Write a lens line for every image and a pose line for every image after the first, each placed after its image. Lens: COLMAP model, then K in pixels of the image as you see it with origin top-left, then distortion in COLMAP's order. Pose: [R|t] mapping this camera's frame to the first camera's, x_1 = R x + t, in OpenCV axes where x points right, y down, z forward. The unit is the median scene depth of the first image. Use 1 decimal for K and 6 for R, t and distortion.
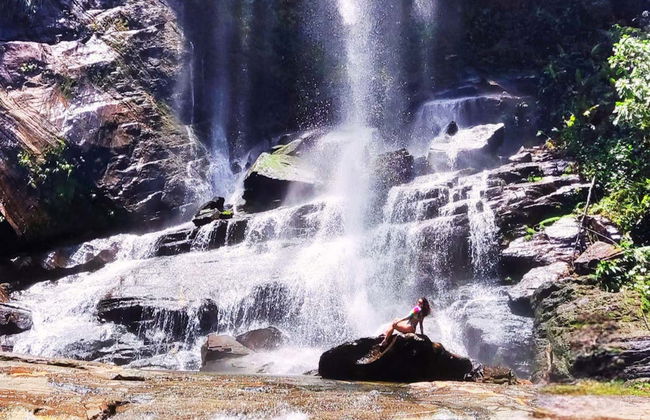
lens RADIAL K [[635.8, 0, 315.9], [0, 635.8, 211.4], [0, 0, 1]] dist [-0.007190, -0.004246]
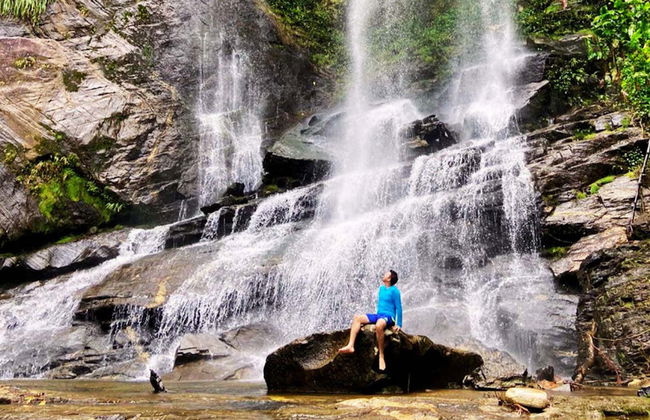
lens RADIAL K [[609.2, 0, 324.6], [0, 609.2, 176.2], [0, 0, 1]] dist [-0.001818, -0.006011]
pose [[0.989747, -0.073800, -0.122284, 0.103403], [0.067898, 0.996349, -0.051755, 0.026979], [0.125657, 0.042922, 0.991145, 0.148043]]
